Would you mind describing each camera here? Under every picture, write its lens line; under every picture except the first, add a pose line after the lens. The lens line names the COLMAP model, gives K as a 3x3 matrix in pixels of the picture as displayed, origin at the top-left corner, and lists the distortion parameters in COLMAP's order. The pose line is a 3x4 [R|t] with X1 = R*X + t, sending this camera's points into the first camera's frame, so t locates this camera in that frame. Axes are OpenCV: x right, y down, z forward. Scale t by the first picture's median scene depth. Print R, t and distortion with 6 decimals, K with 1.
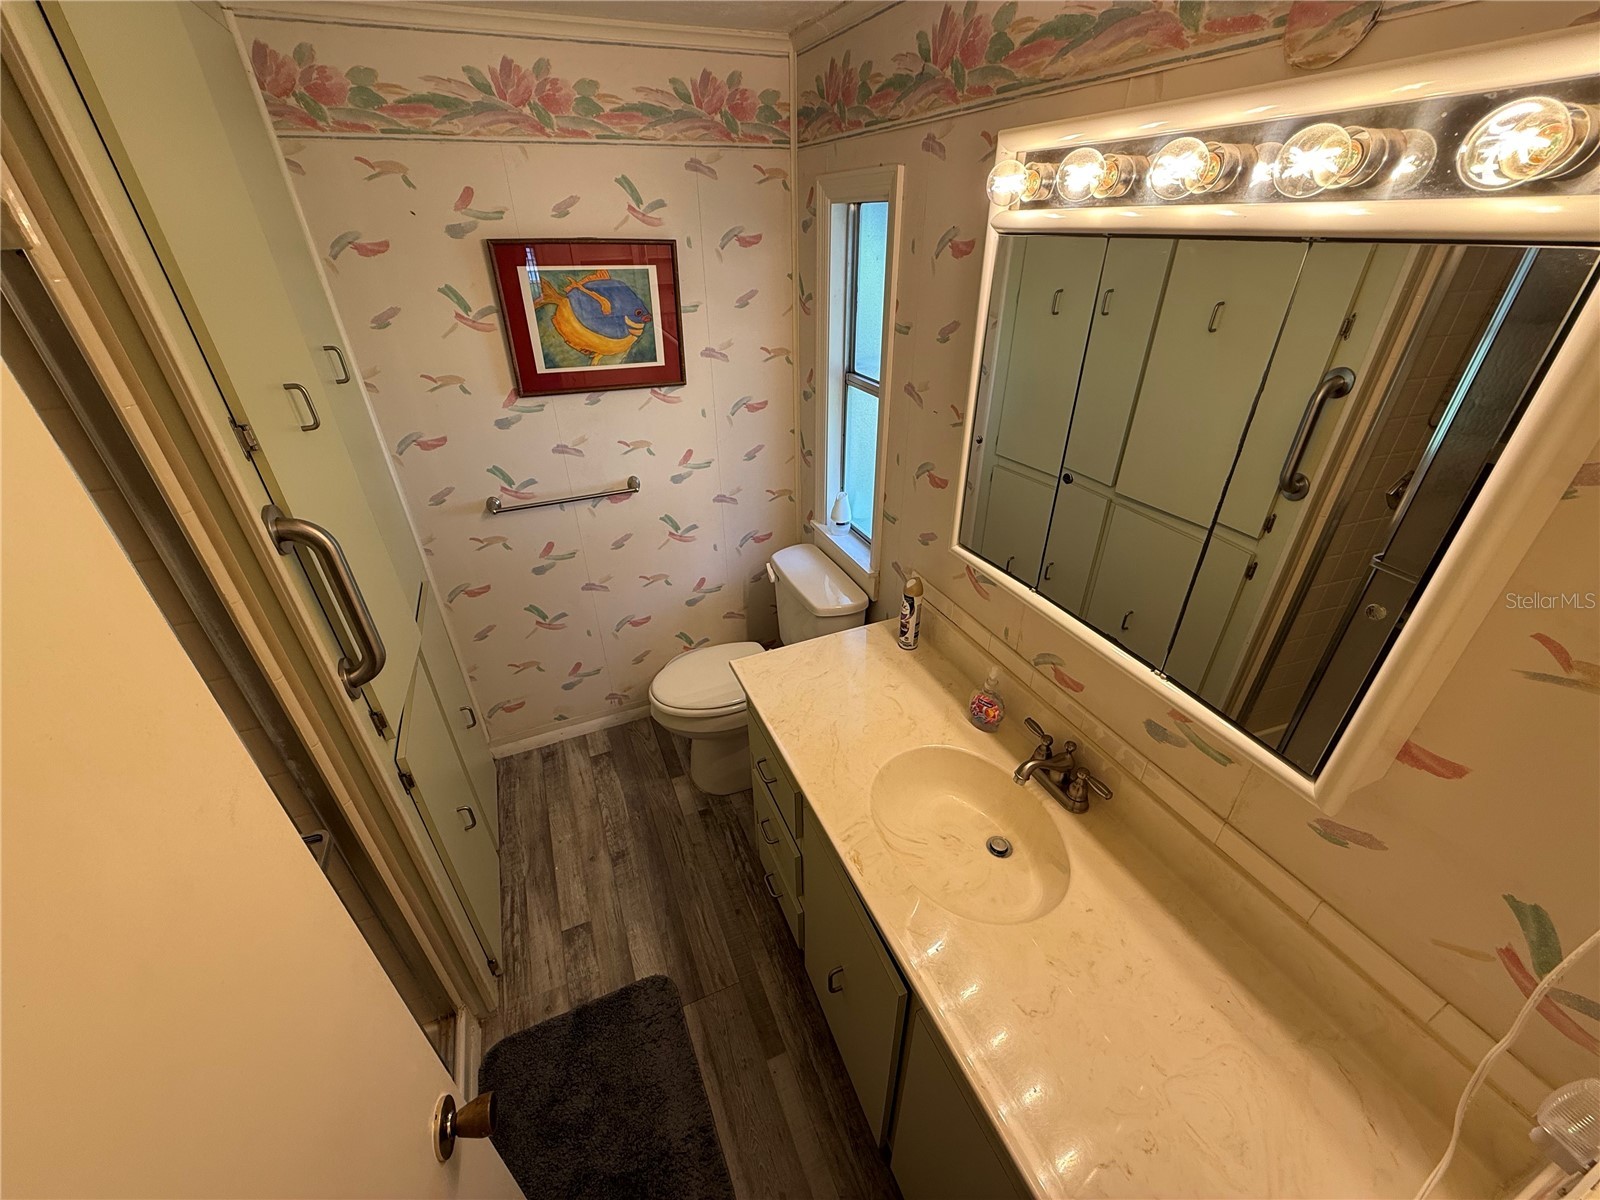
lens RADIAL K [[634.5, 0, 797.0], [0, 634.5, 600.8], [0, 0, 1]] dist [0.000186, -0.000479]
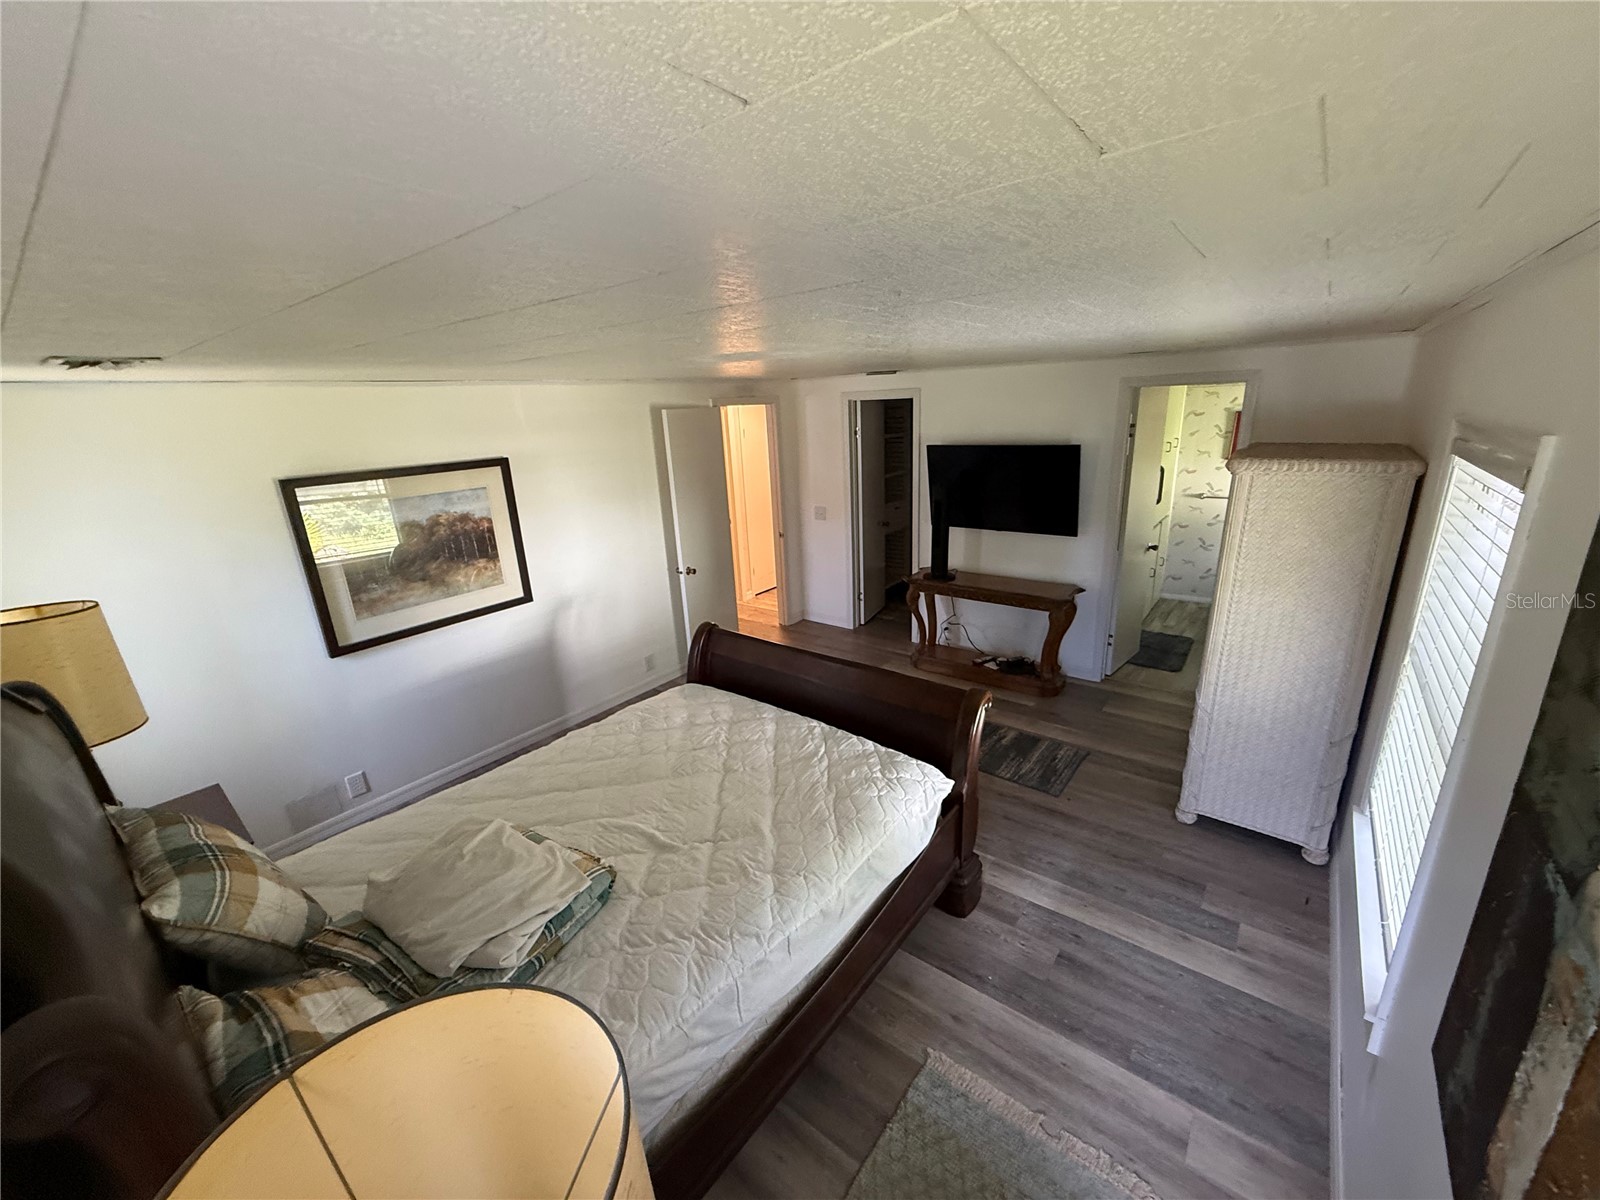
lens RADIAL K [[634.5, 0, 797.0], [0, 634.5, 600.8], [0, 0, 1]] dist [0.000186, -0.000479]
pose [[0.480447, 0.244118, -0.842364, 1.357204], [-0.417542, 0.908311, 0.025082, 1.128880], [0.771252, 0.339672, 0.538325, -2.081692]]
